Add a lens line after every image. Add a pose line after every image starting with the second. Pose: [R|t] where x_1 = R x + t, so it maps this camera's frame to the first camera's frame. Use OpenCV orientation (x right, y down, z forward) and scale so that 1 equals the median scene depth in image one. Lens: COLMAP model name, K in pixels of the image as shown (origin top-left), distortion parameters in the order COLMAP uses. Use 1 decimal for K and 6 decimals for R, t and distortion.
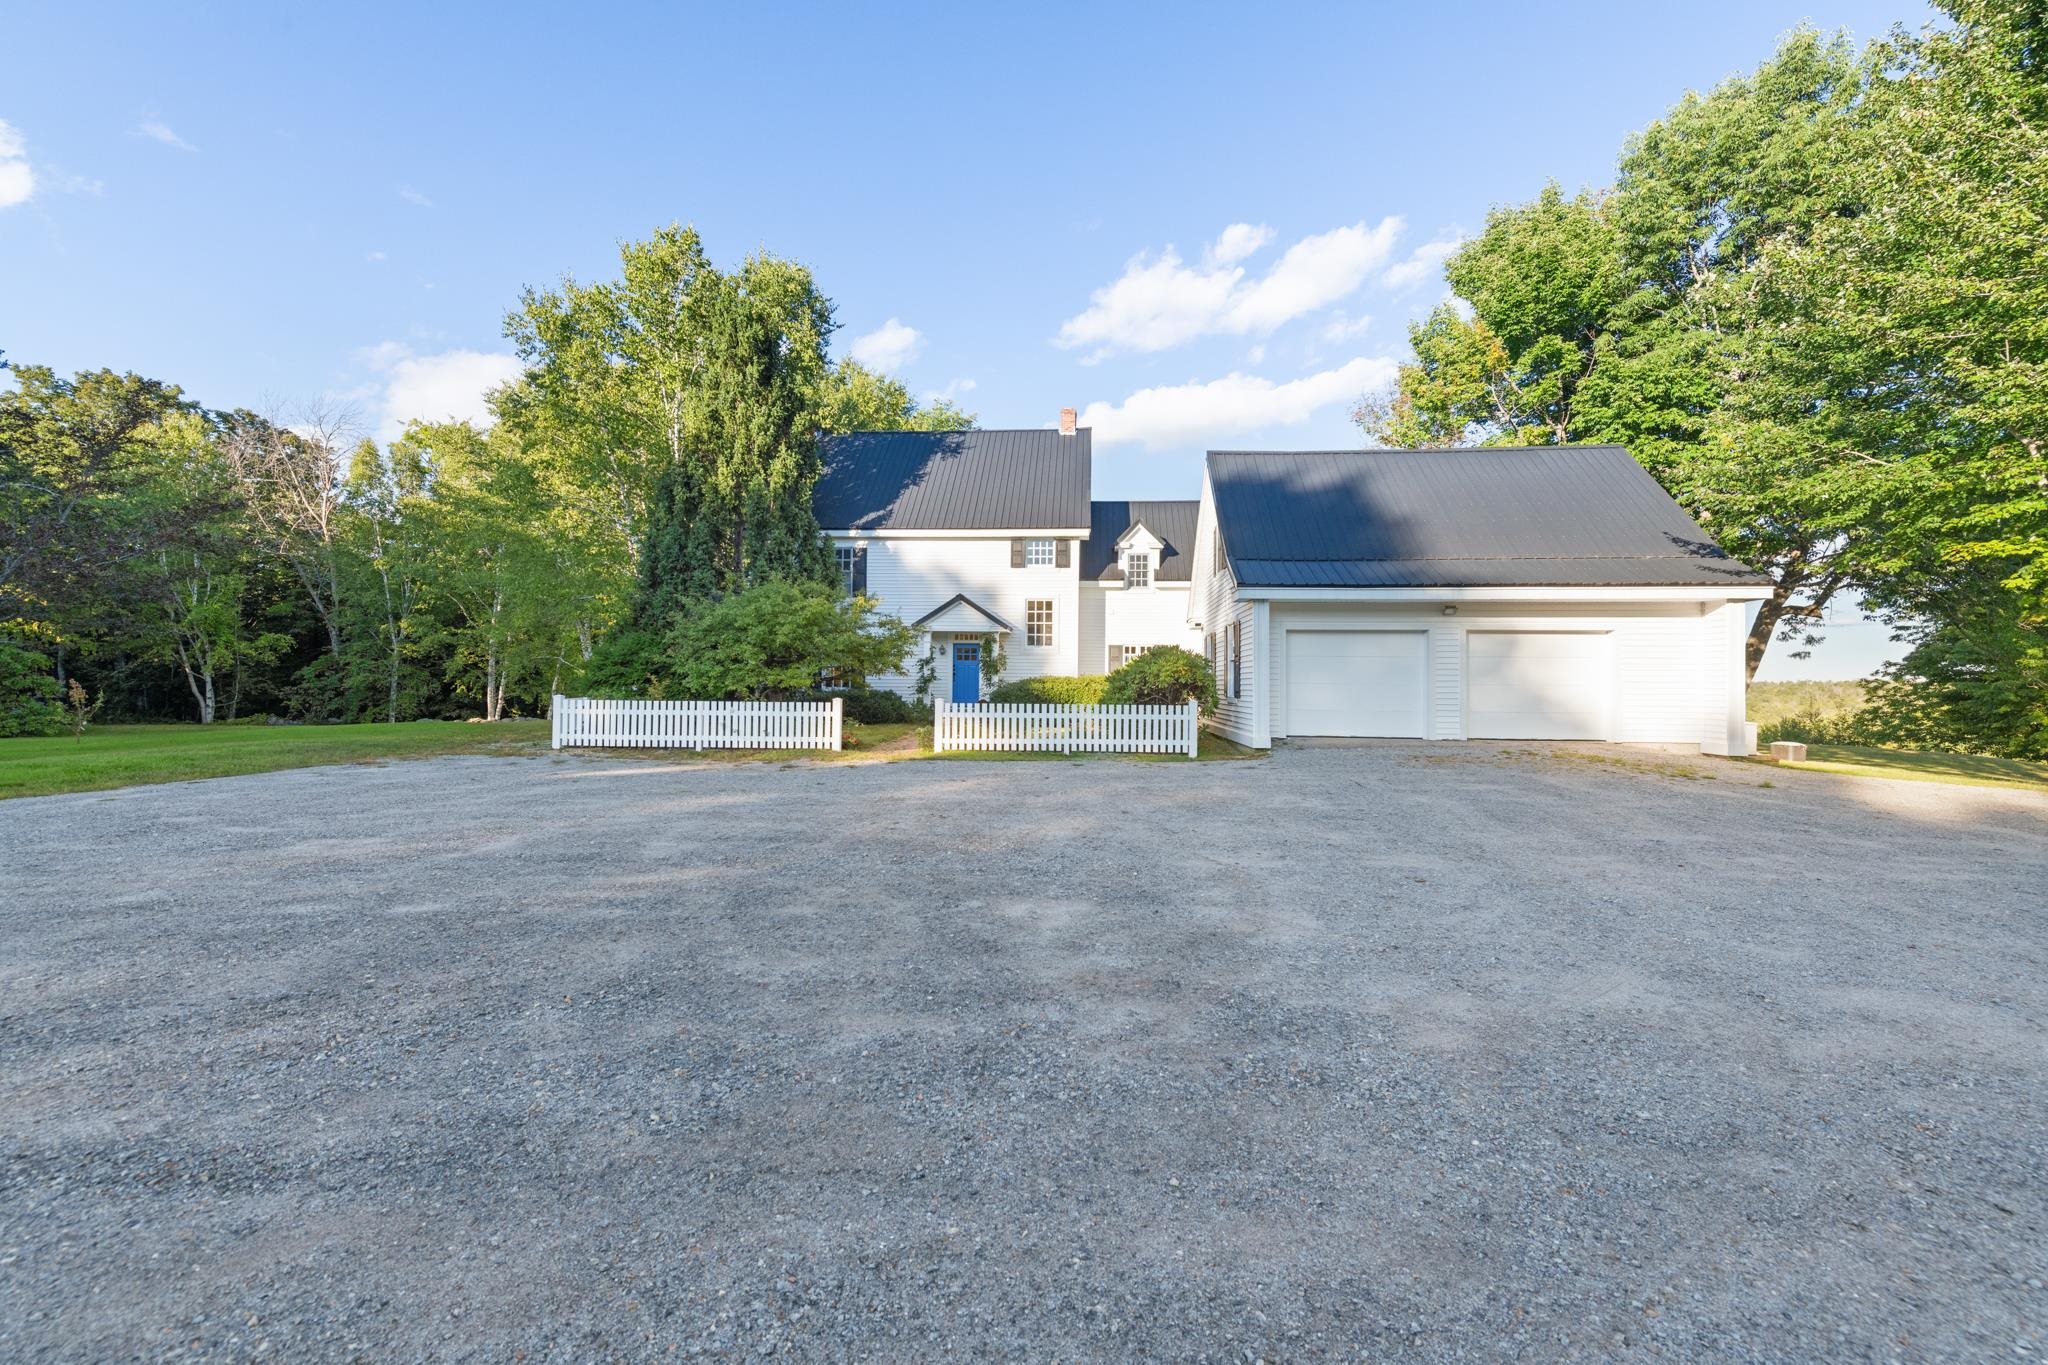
lens RADIAL K [[812.6, 0, 1028.5], [0, 812.6, 684.9], [0, 0, 1]] dist [0.000044, 0.000000]
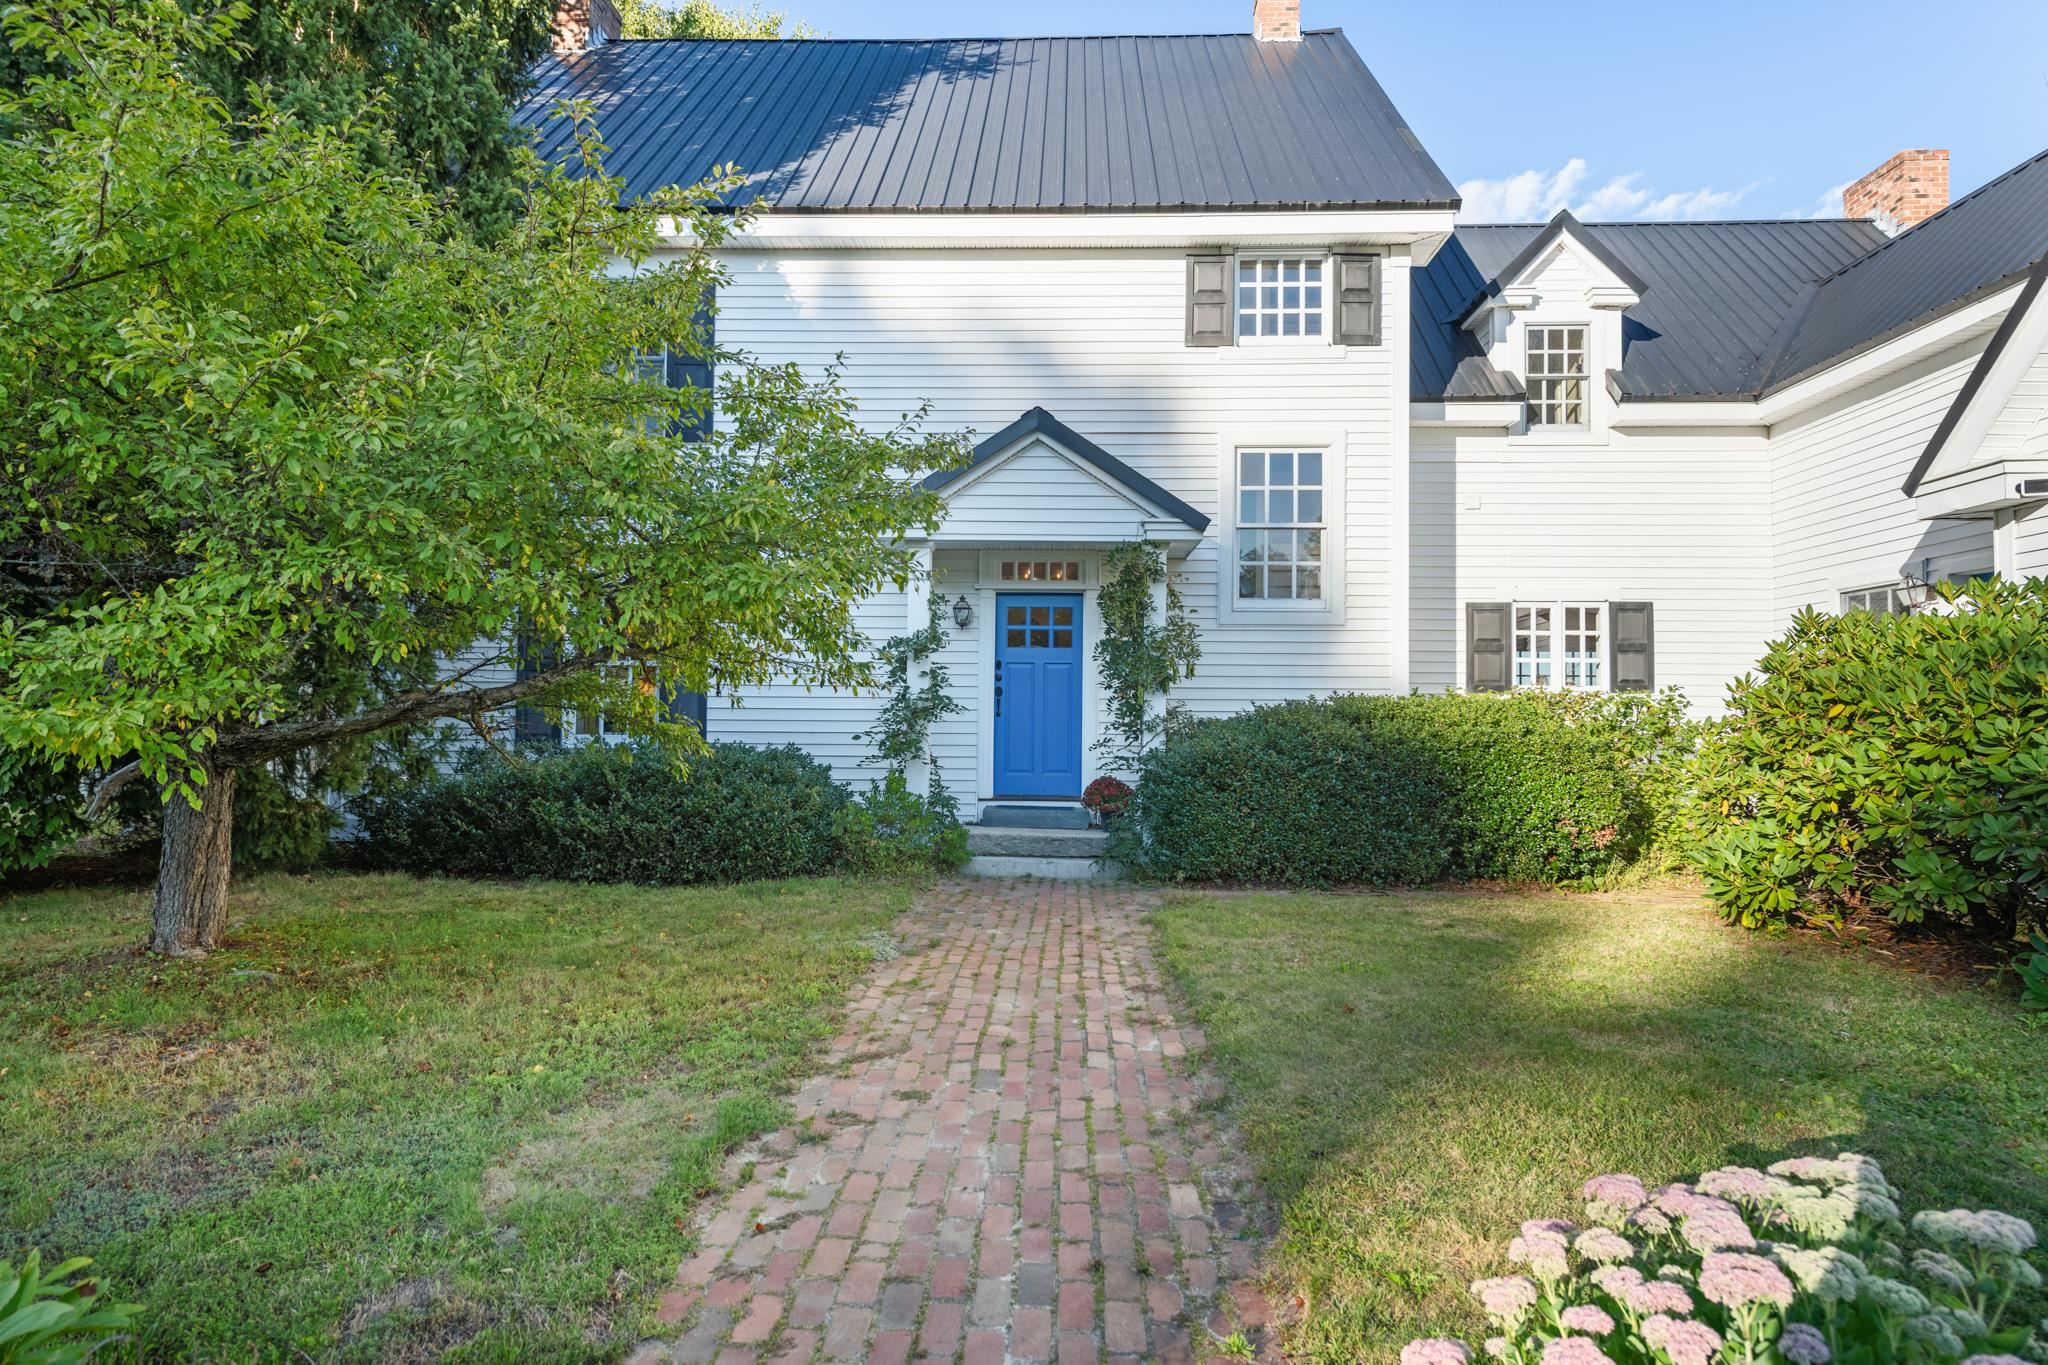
lens RADIAL K [[1127.9, 0, 1025.7], [0, 1127.9, 681.3], [0, 0, 1]] dist [-0.000664, -0.000003]
pose [[0.999448, -0.001565, 0.033187, -0.097570], [0.002756, 0.999353, -0.035857, -0.001855], [-0.033110, 0.035929, 0.998806, 0.583690]]
